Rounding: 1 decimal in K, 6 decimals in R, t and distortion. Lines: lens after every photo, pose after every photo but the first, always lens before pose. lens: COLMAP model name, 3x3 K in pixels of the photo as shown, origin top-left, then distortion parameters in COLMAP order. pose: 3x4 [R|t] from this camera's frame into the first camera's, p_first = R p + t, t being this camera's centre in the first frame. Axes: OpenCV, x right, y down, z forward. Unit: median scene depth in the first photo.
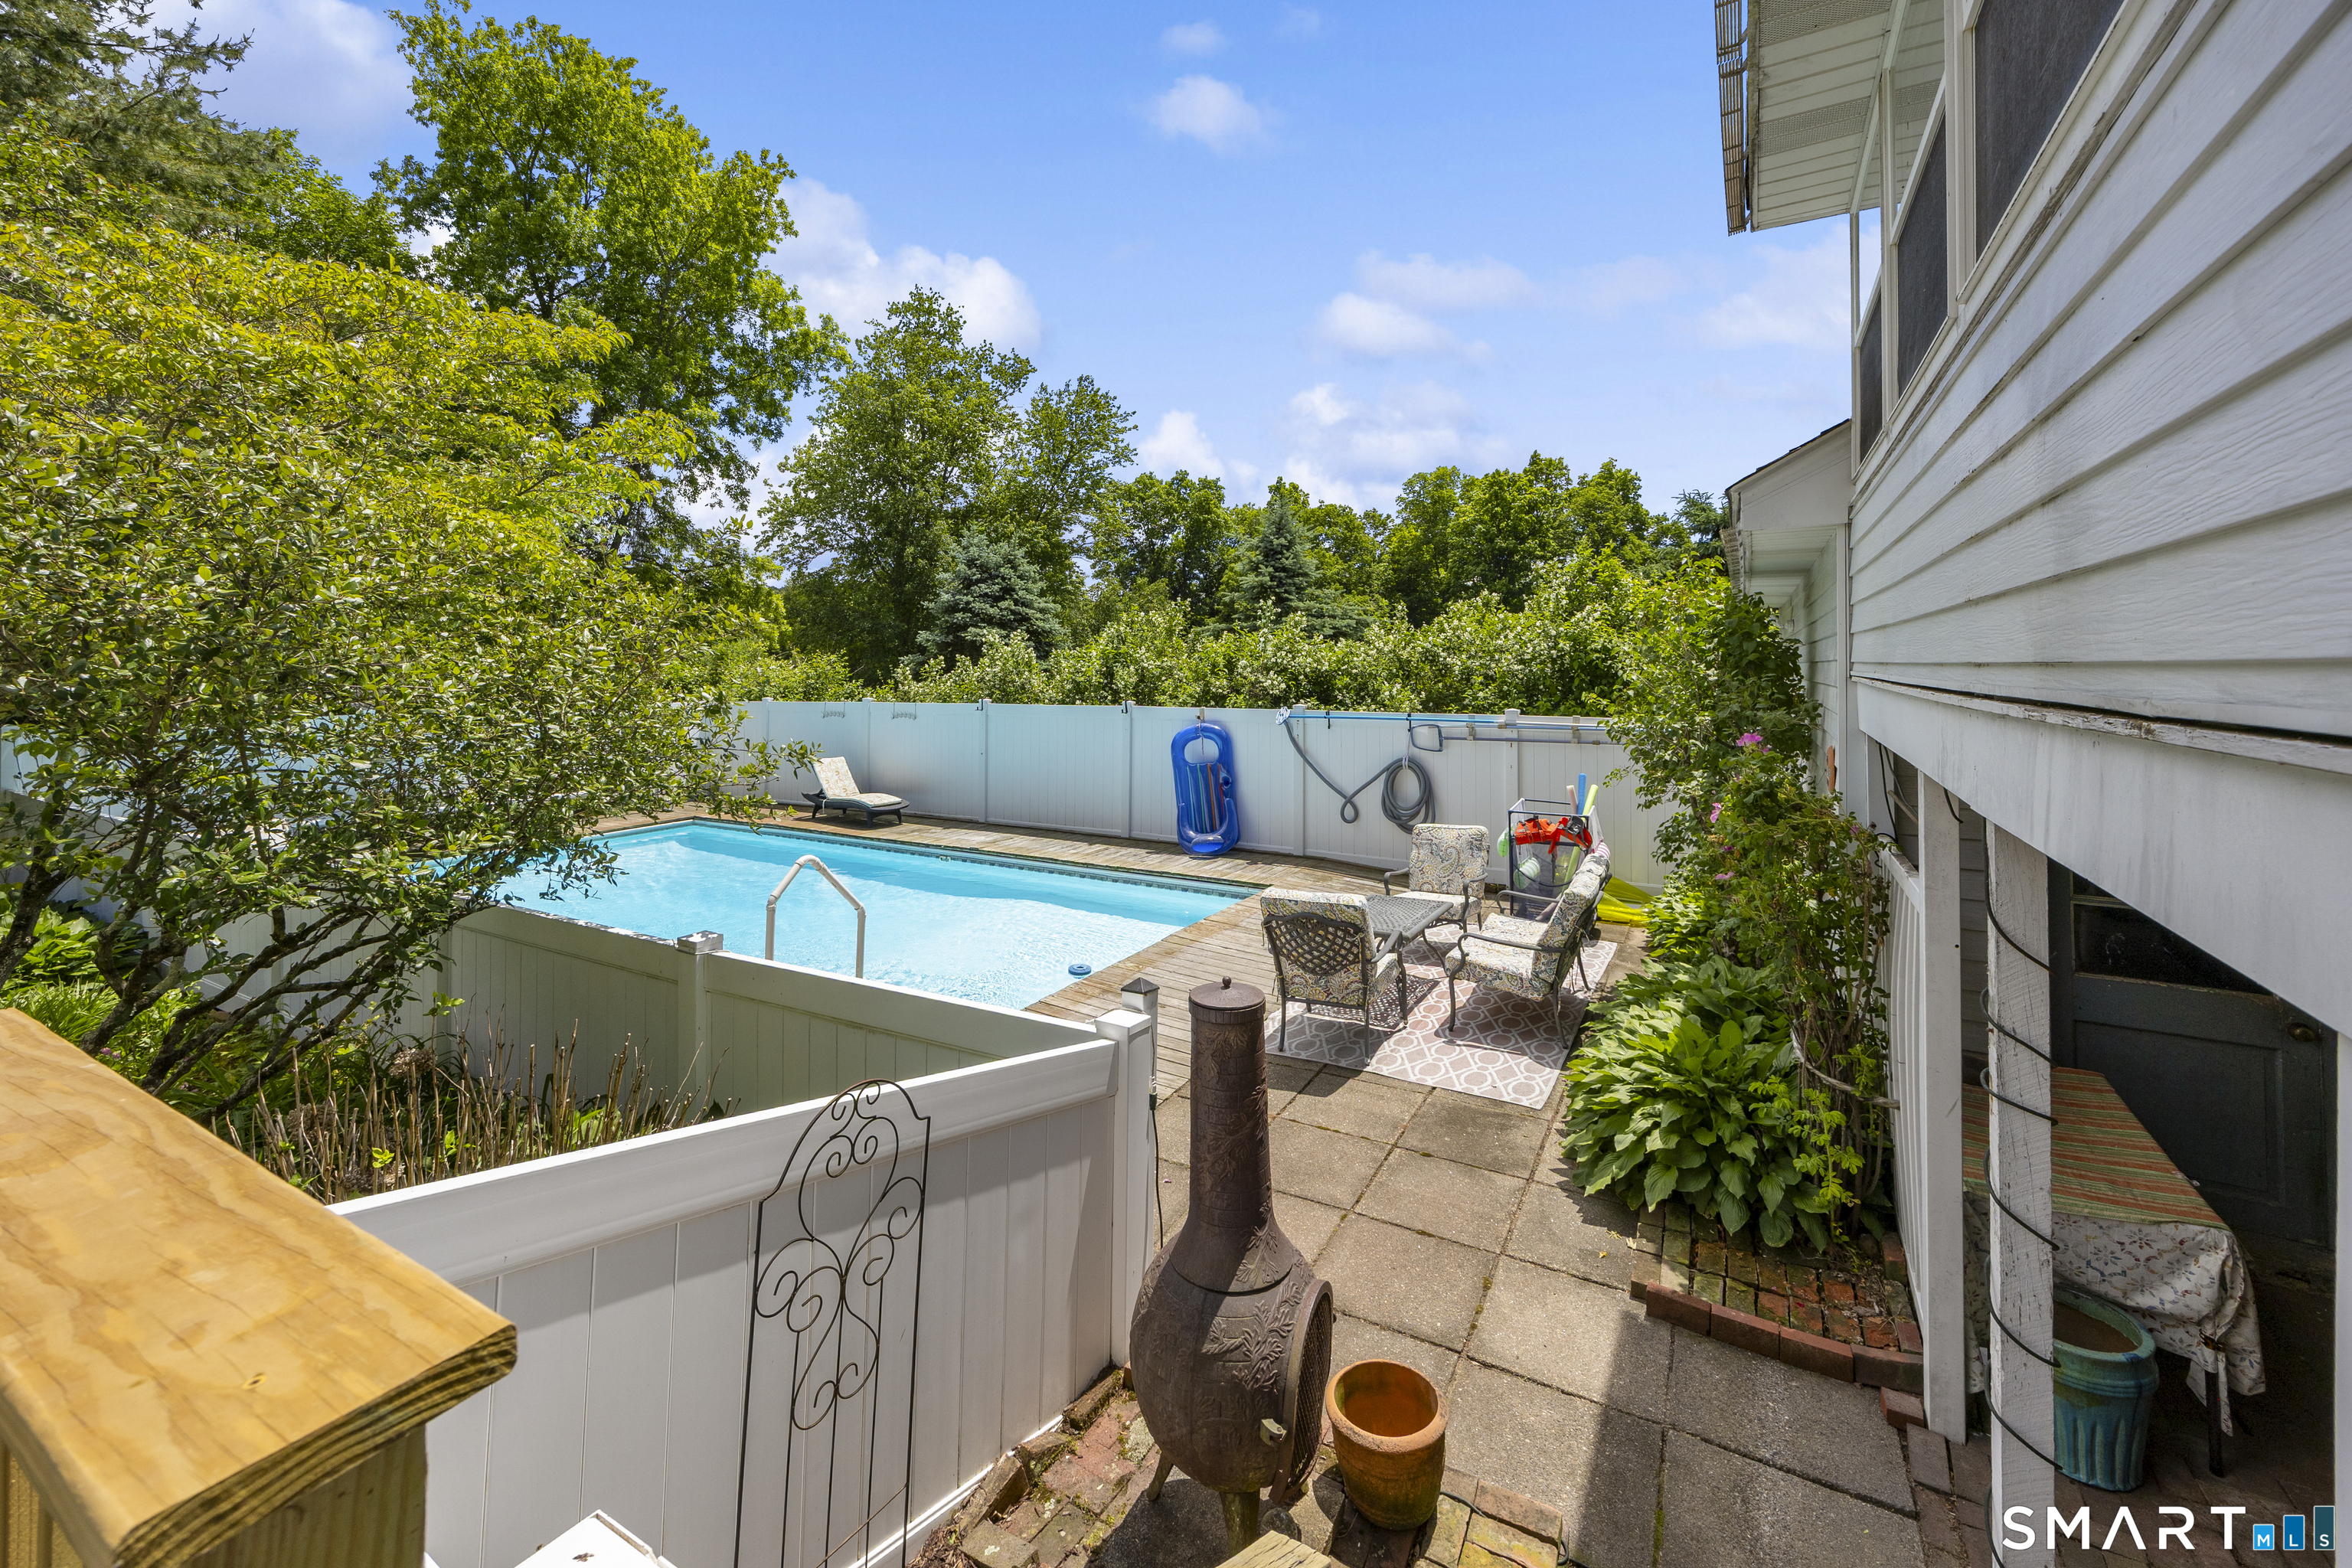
lens RADIAL K [[970.2, 0, 1196.4], [0, 970.2, 656.3], [0, 0, 1]] dist [-0.002134, -0.000032]
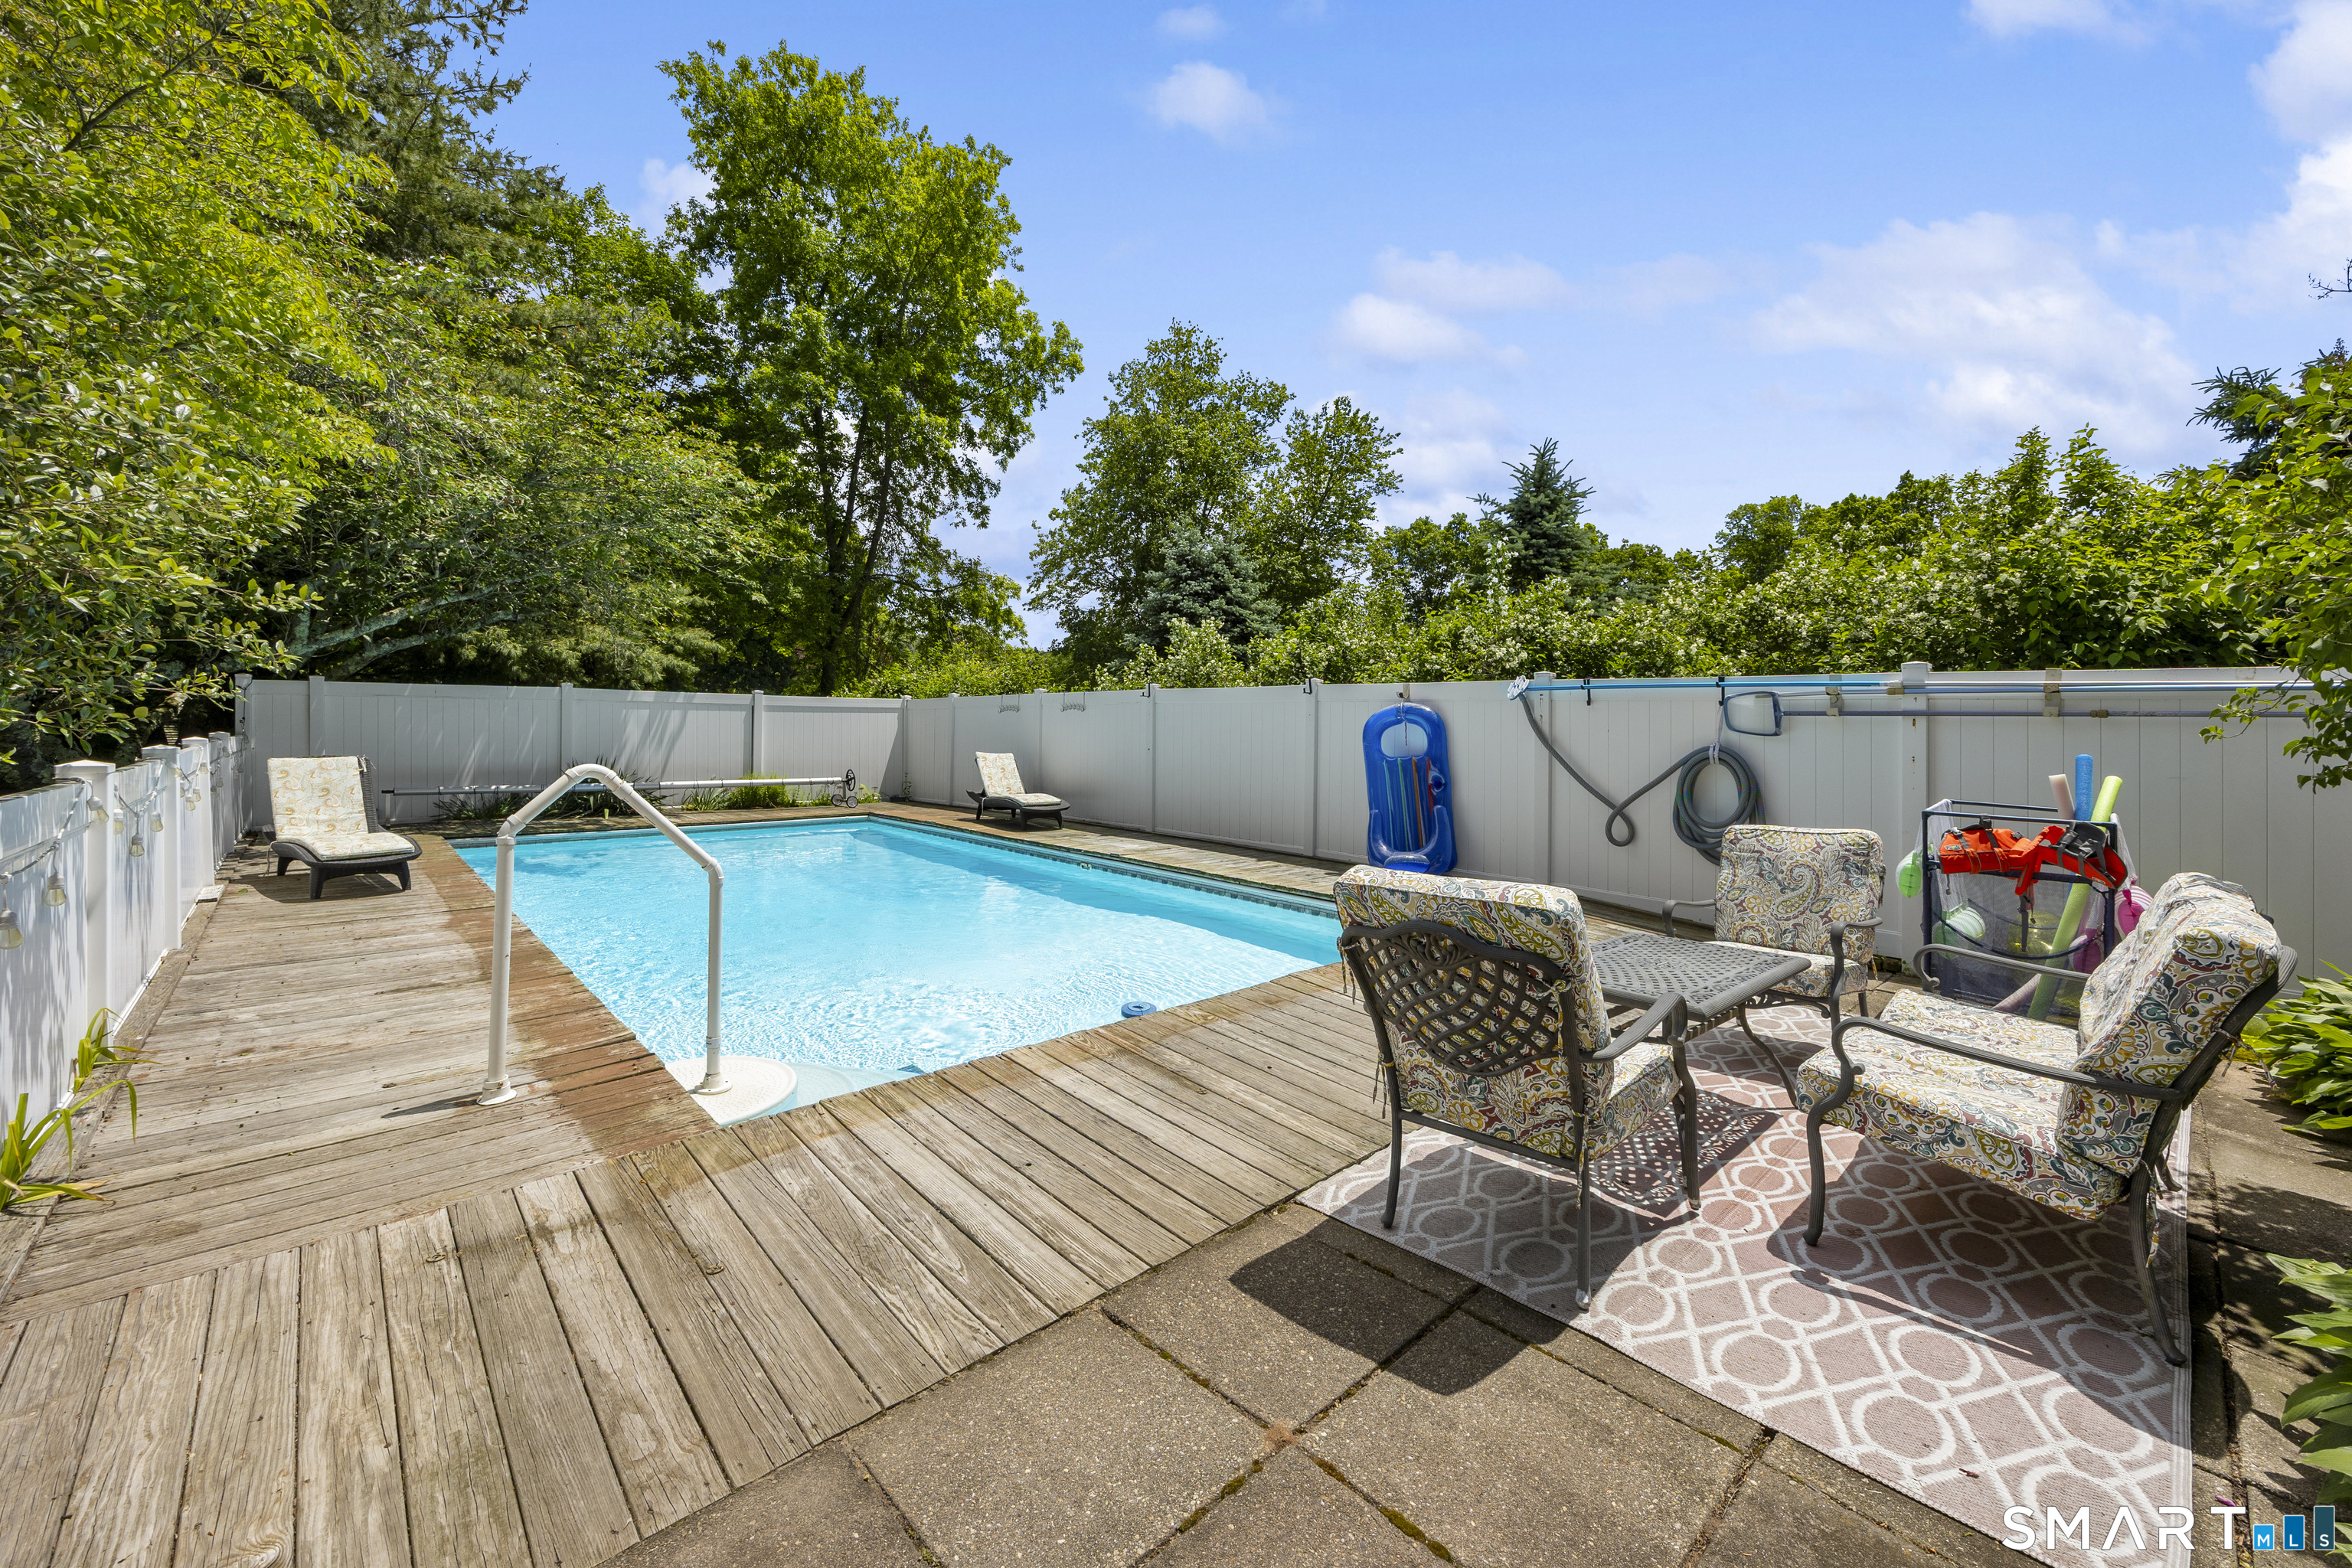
lens RADIAL K [[949.1, 0, 1179.1], [0, 949.1, 692.5], [0, 0, 1]] dist [0.000783, 0.000152]
pose [[0.951868, 0.010807, -0.306318, 0.059327], [-0.018940, 0.999542, -0.023593, 0.076490], [0.305923, 0.028259, 0.951637, 0.246528]]
